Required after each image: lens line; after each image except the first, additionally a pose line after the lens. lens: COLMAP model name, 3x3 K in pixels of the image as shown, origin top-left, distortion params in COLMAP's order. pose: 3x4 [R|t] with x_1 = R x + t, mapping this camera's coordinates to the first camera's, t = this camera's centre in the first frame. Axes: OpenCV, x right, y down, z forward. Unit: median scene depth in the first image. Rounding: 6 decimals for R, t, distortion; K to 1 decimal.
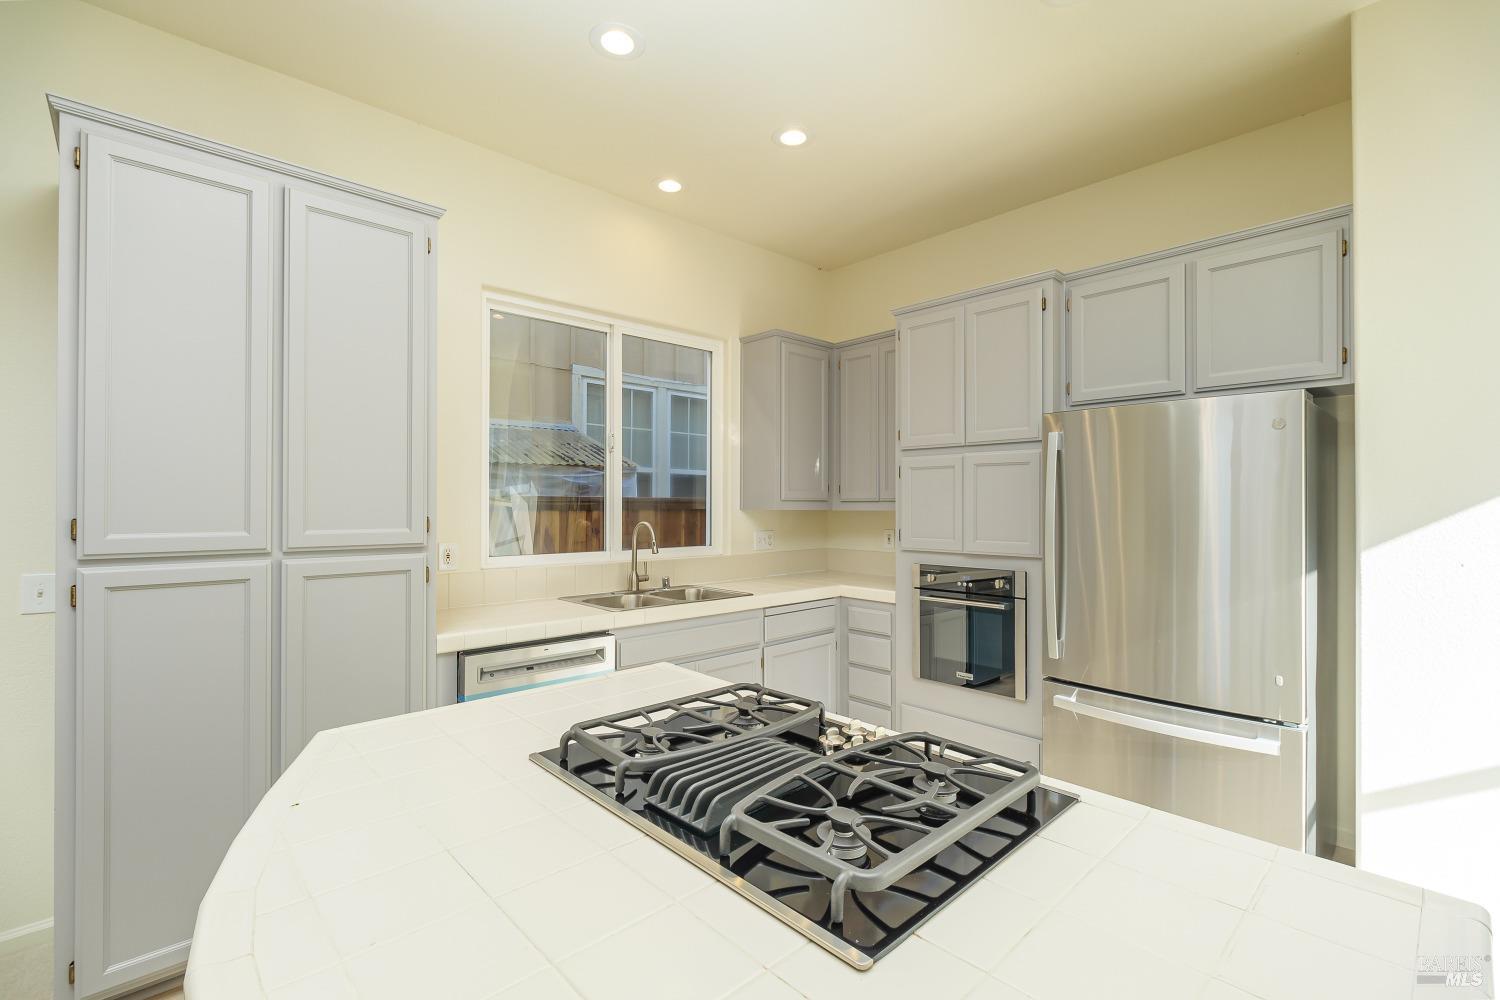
lens RADIAL K [[674.4, 0, 749.1], [0, 674.4, 501.8], [0, 0, 1]] dist [0.001772, -0.000254]
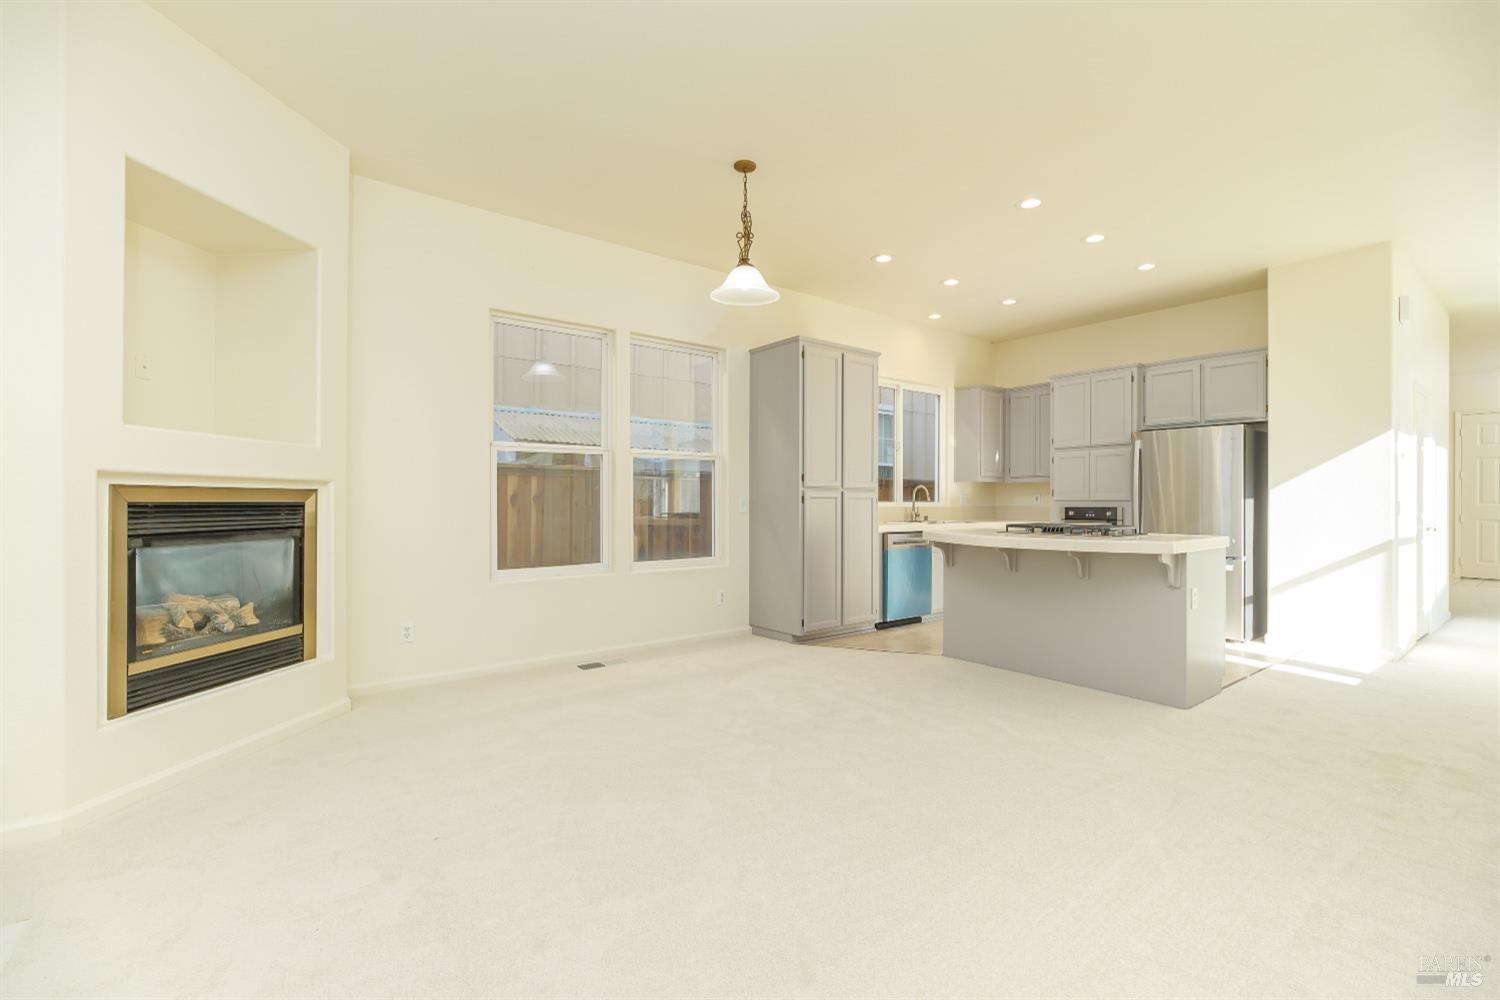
lens RADIAL K [[674.4, 0, 754.9], [0, 674.4, 501.1], [0, 0, 1]] dist [0.001772, -0.000254]
pose [[0.997176, -0.001027, -0.075091, -0.483341], [0.001352, 0.999990, 0.004270, 0.063763], [0.075086, -0.004360, 0.997168, -0.992637]]
